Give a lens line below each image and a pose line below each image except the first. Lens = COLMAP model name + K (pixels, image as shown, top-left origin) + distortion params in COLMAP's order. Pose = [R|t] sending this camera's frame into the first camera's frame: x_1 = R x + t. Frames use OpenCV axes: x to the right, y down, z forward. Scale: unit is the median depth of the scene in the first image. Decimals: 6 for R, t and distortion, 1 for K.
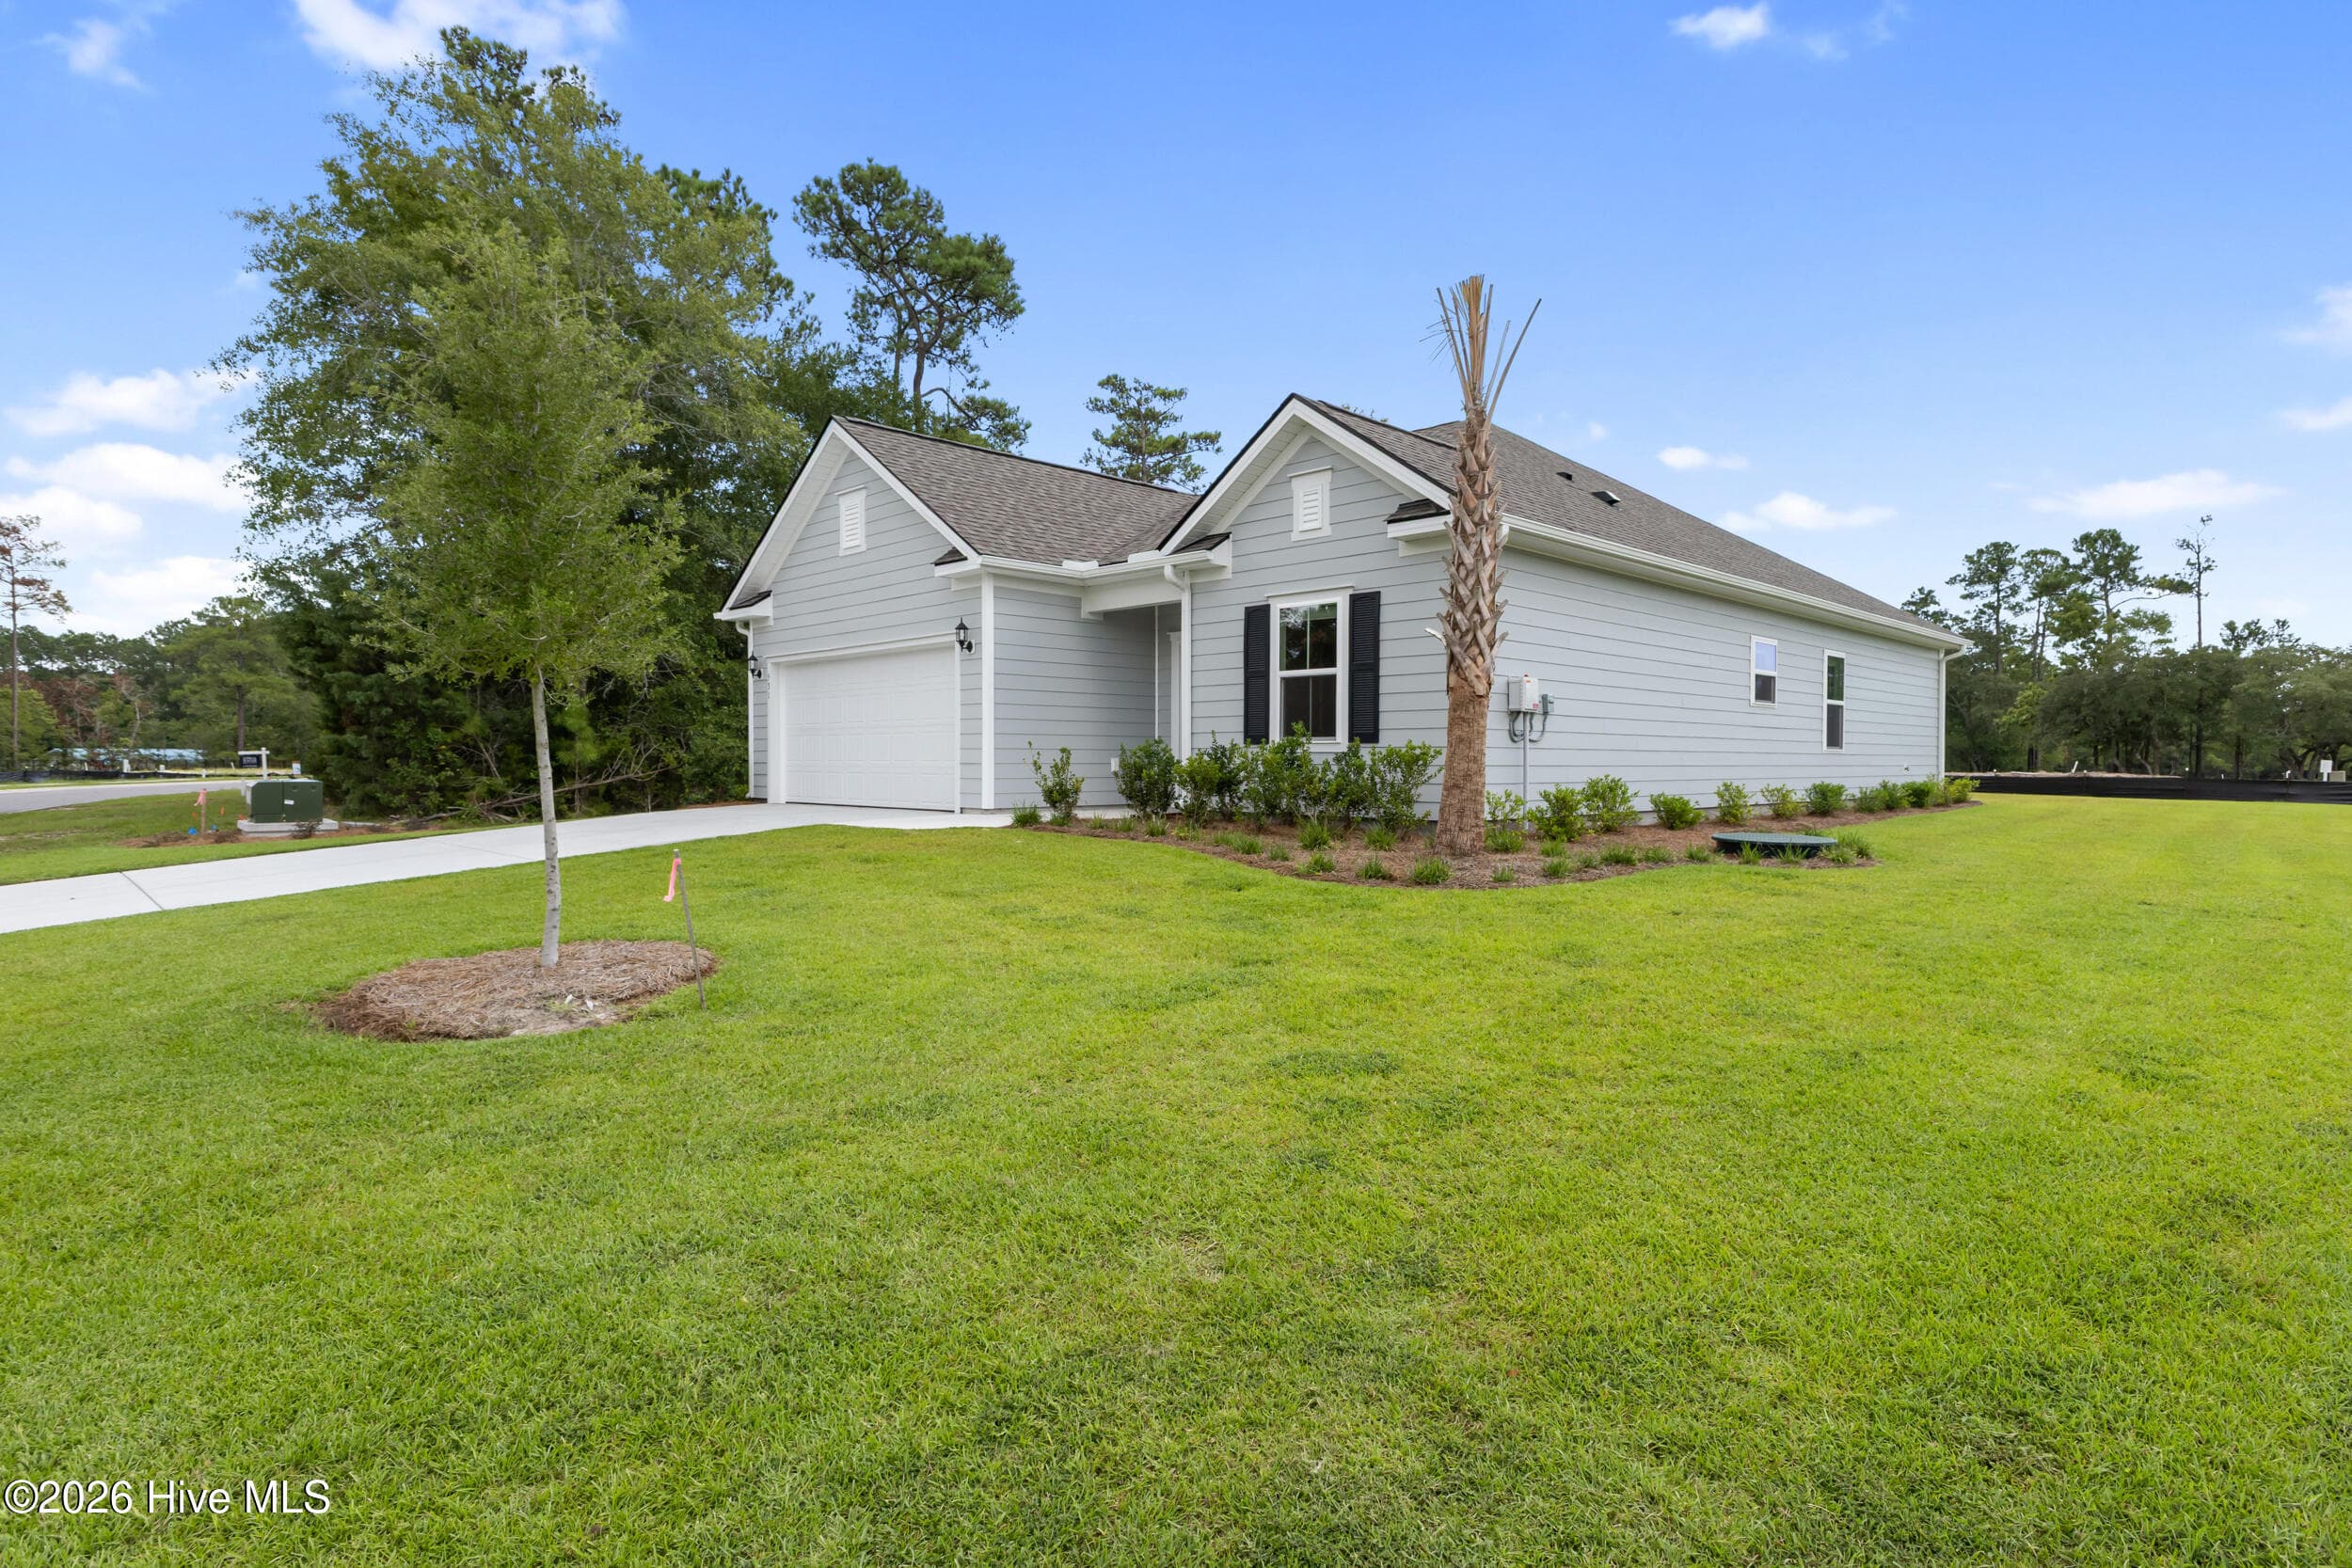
lens RADIAL K [[1196.6, 0, 1176.0], [0, 1196.6, 784.0], [0, 0, 1]] dist [0.003411, -0.035637]
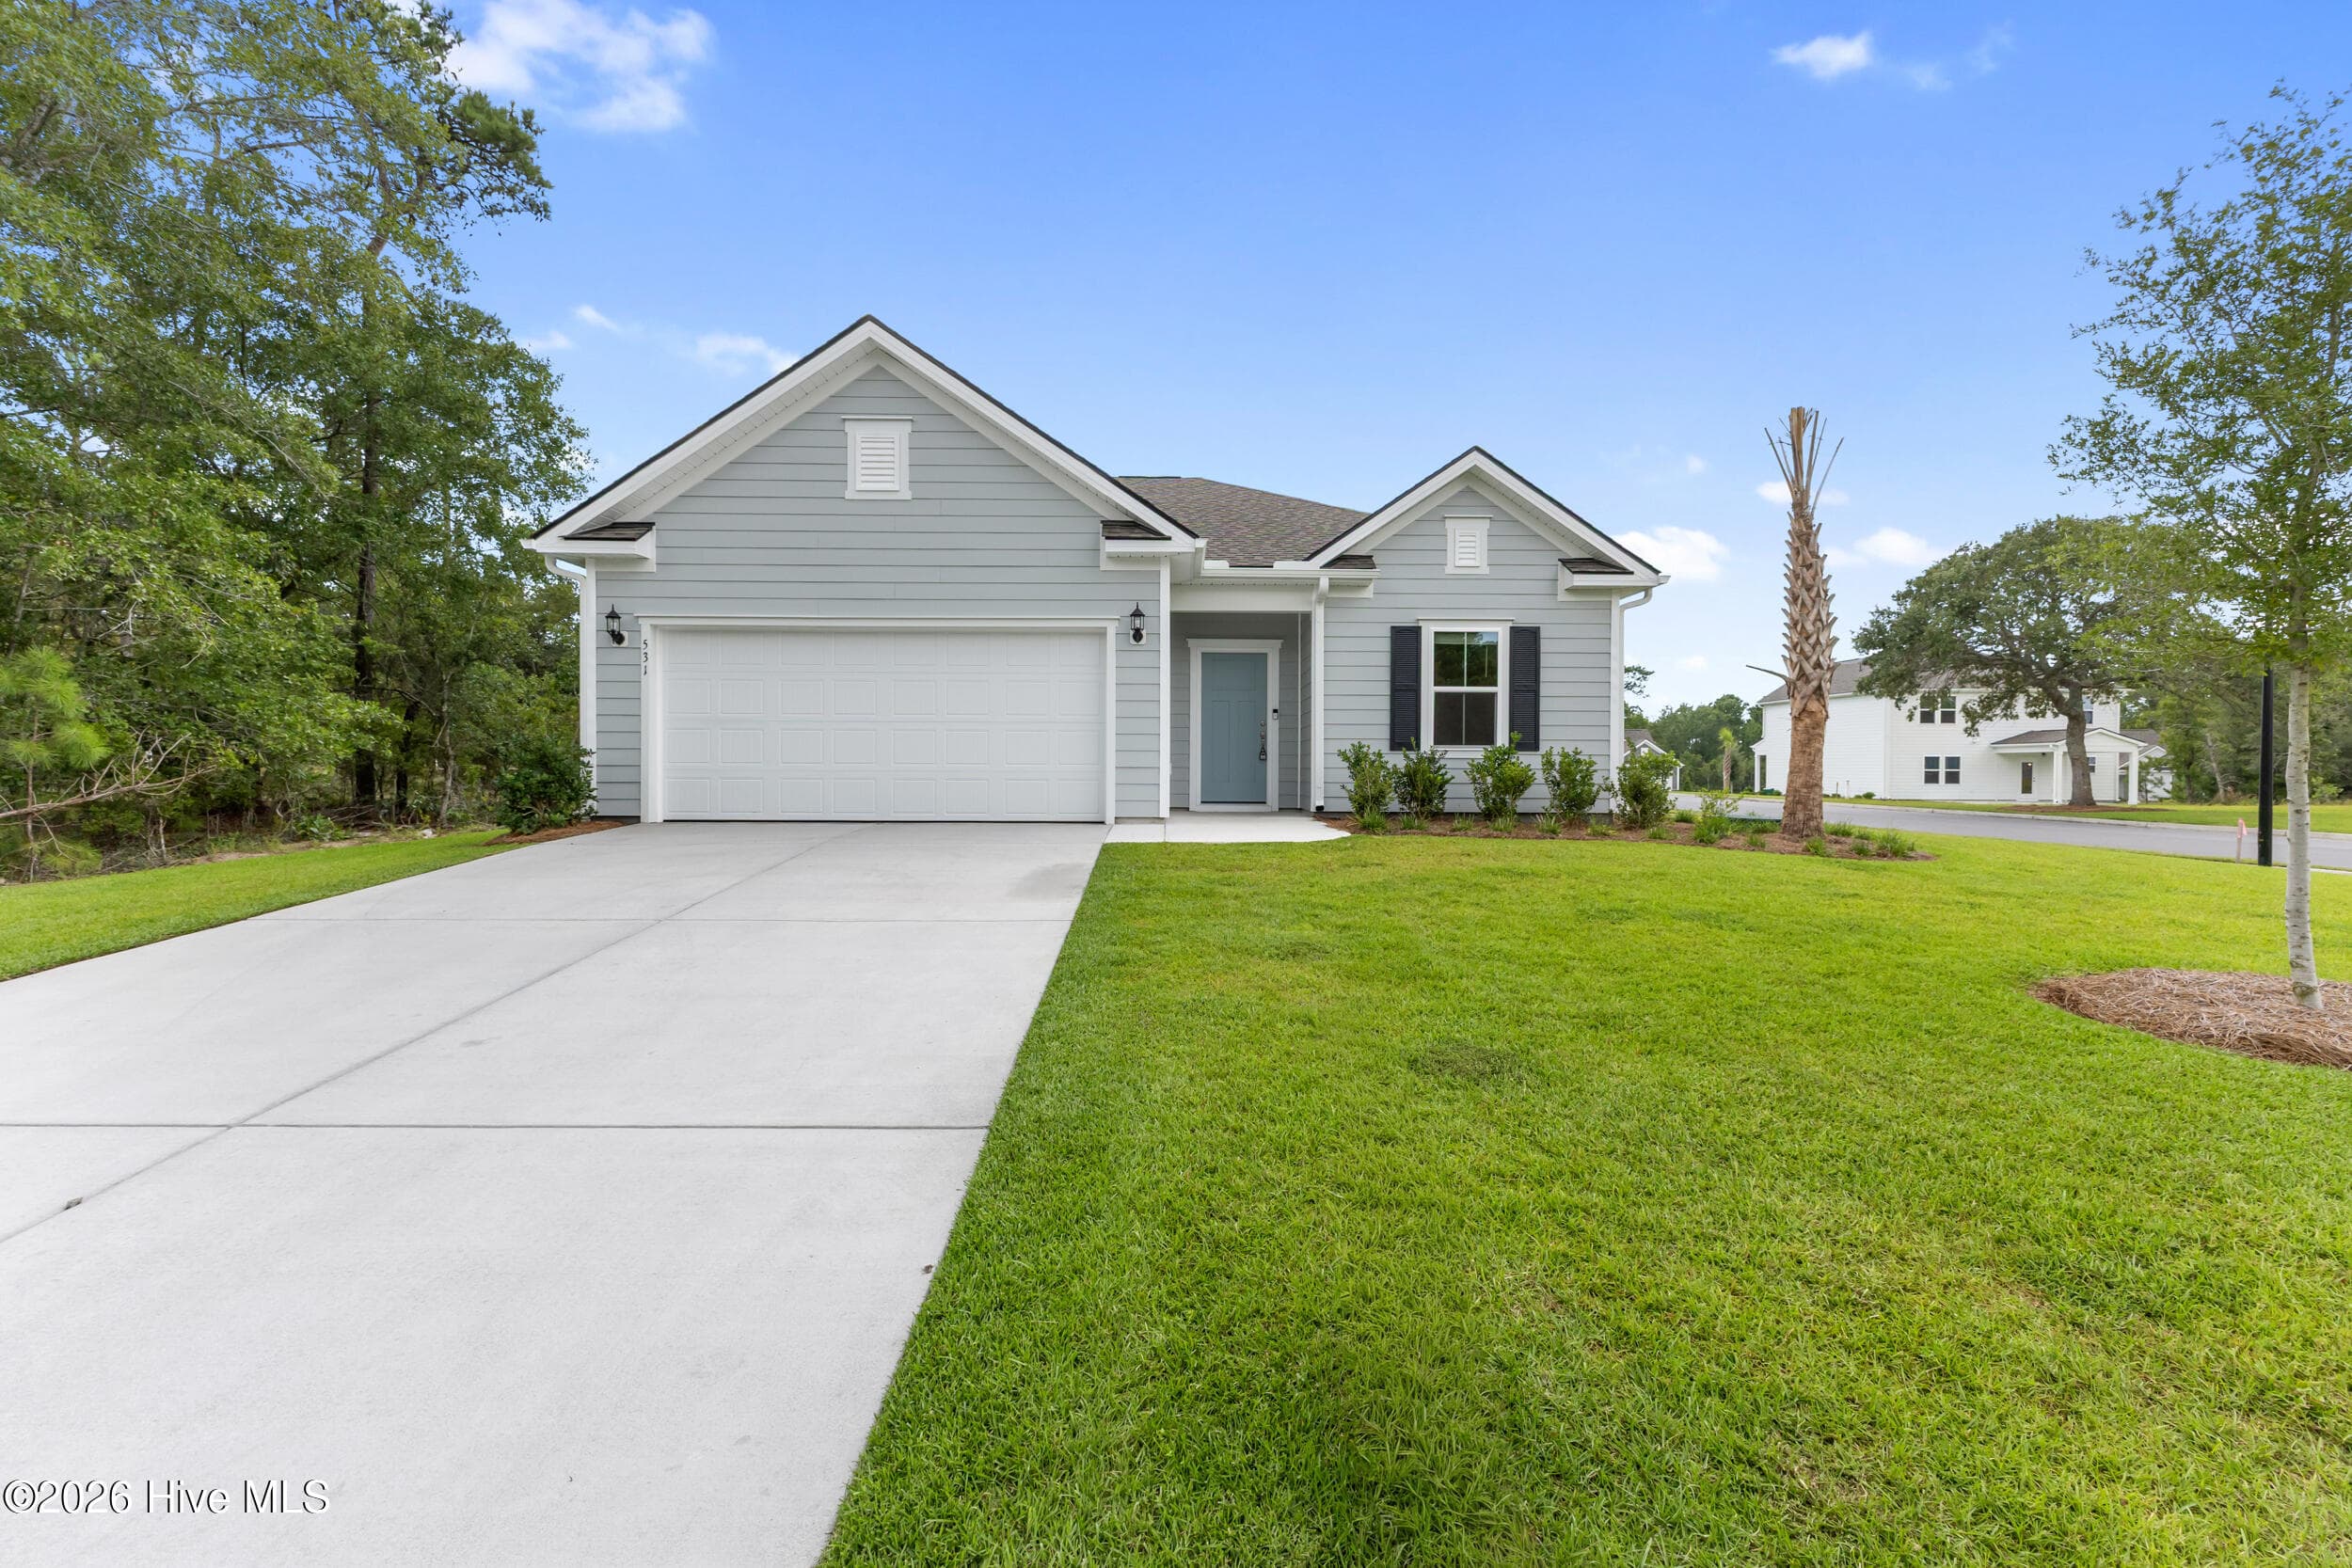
lens RADIAL K [[1031.3, 0, 1176.0], [0, 1031.3, 784.0], [0, 0, 1]] dist [0.001150, 0.000376]
pose [[0.699736, -0.006659, 0.714371, -0.521755], [0.012662, 0.999915, -0.003082, -0.001382], [-0.714289, 0.011202, 0.699761, 0.328396]]
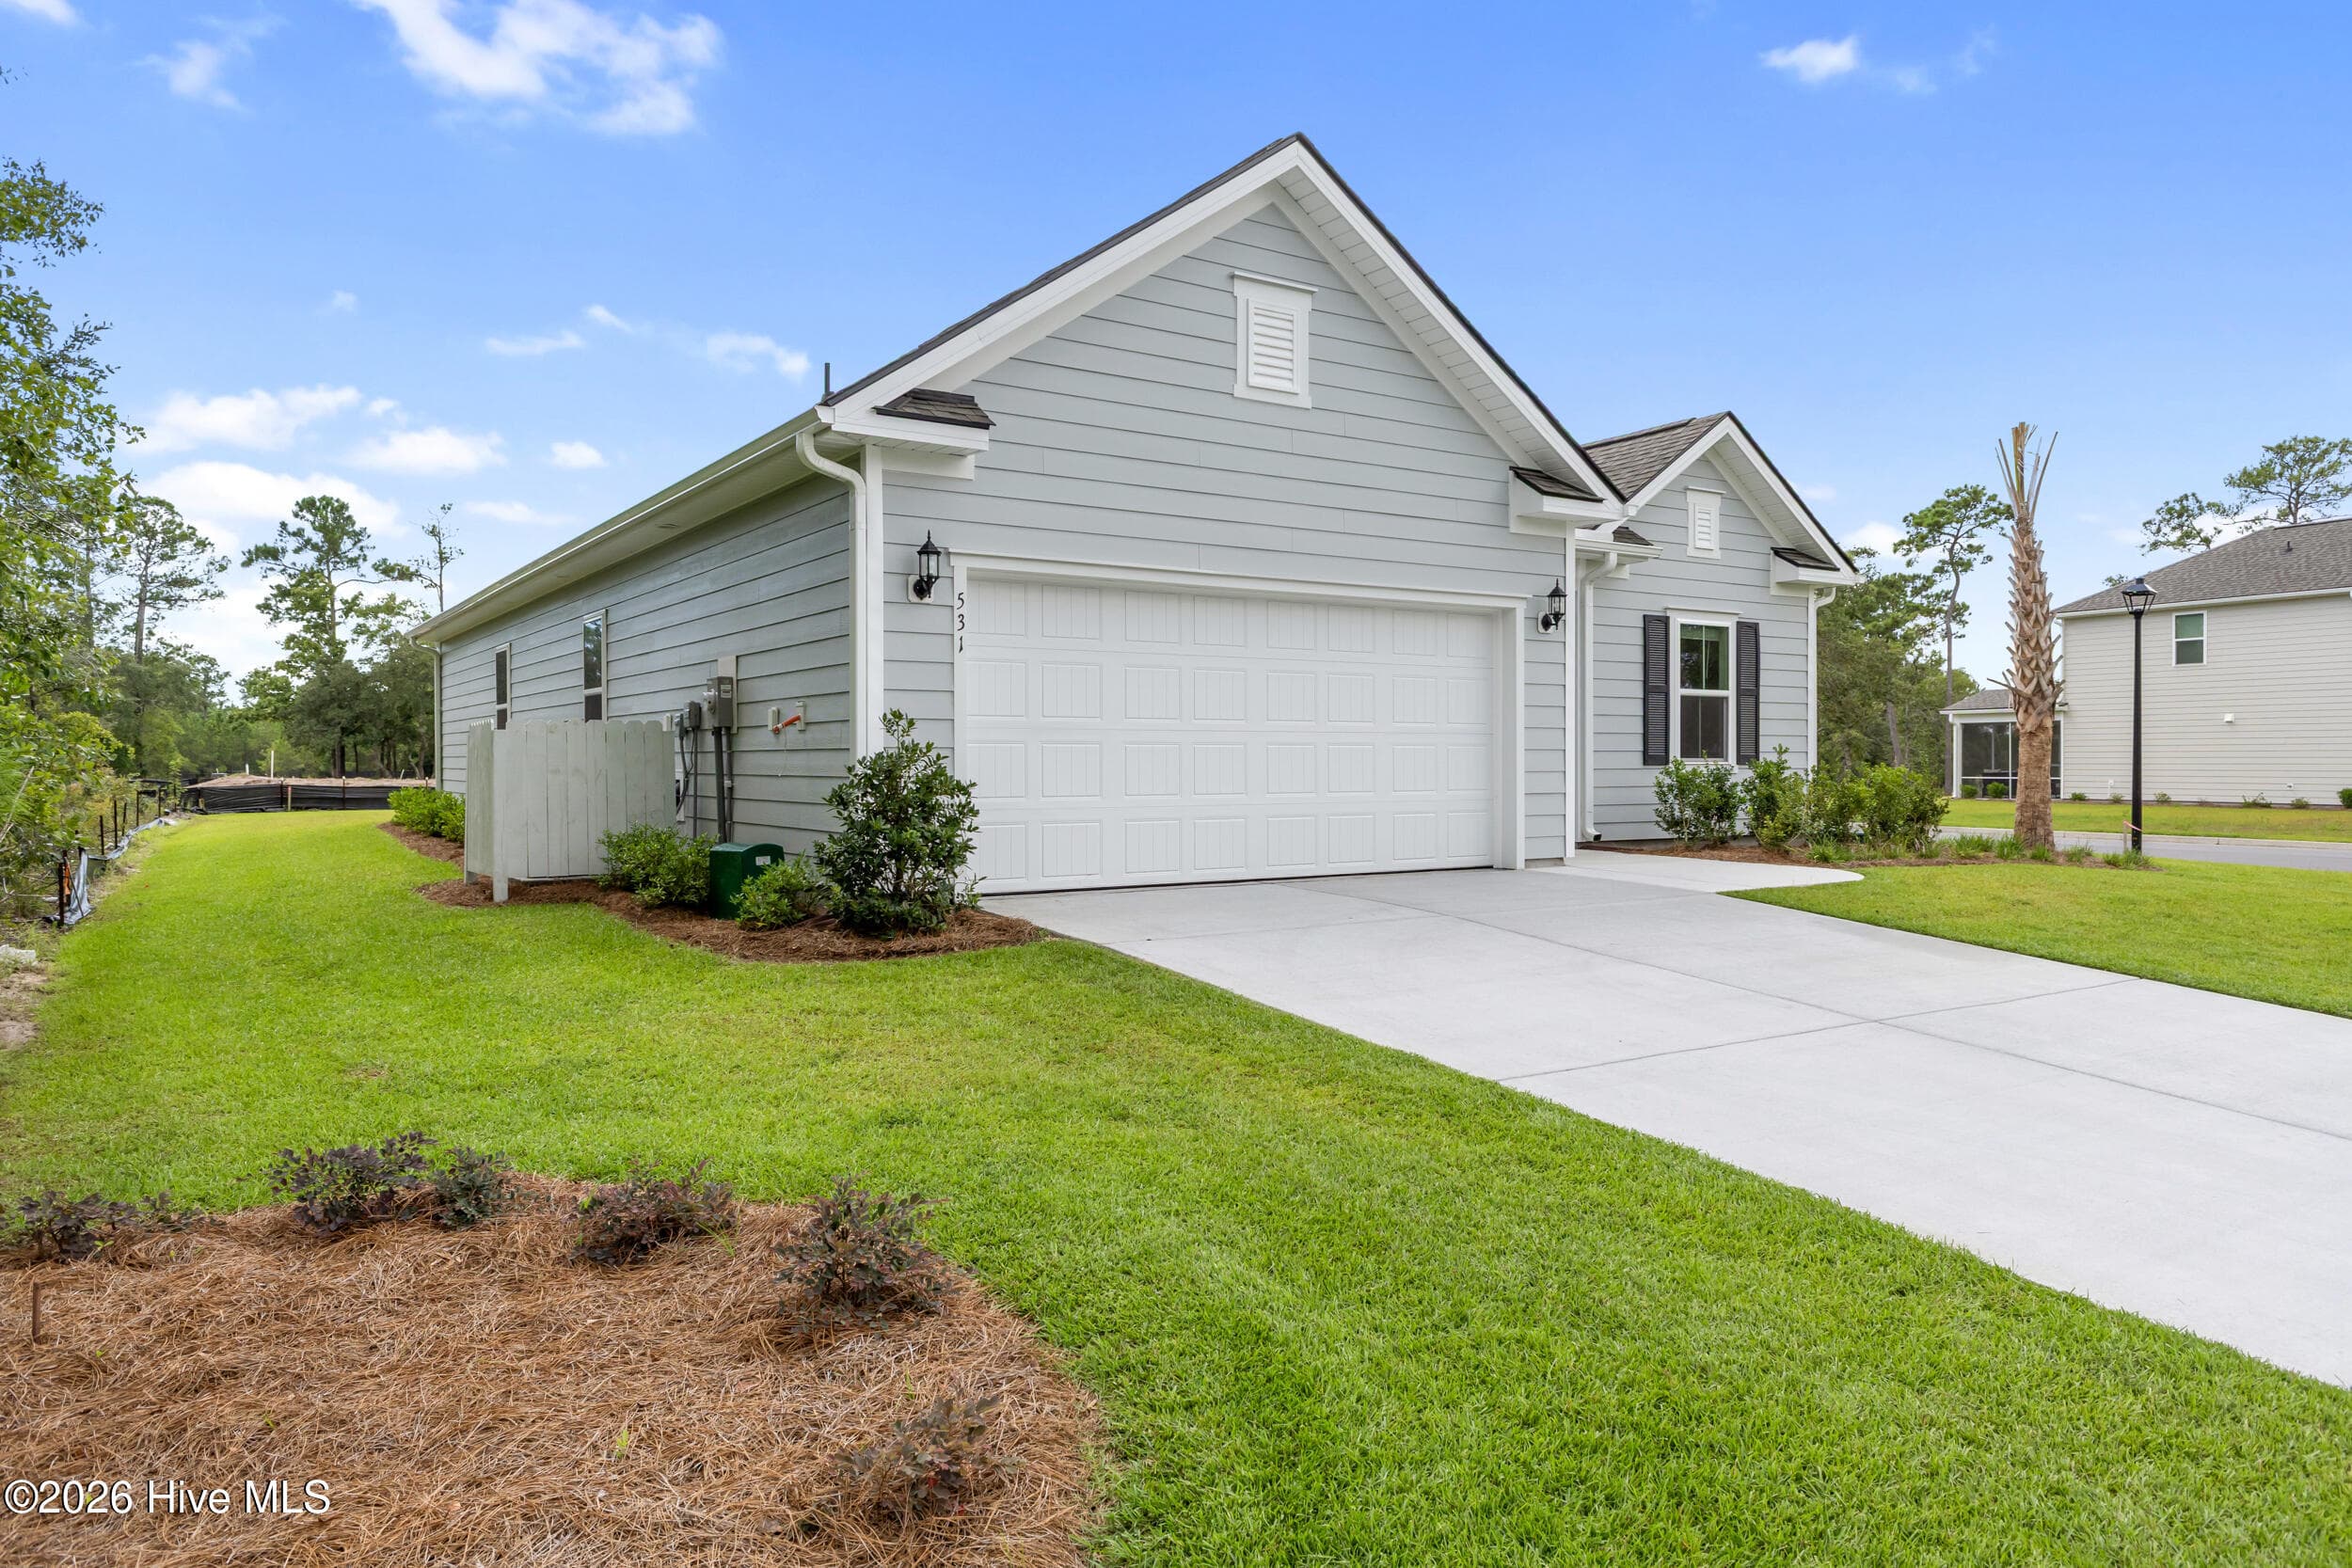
lens RADIAL K [[1554.8, 0, 1176.0], [0, 1554.8, 784.0], [0, 0, 1]] dist [0.007955, 0.002262]
pose [[0.193950, -0.015824, 0.980884, -0.807117], [0.025200, 0.999620, 0.011143, -0.028279], [-0.980688, 0.022557, 0.194275, 0.771569]]
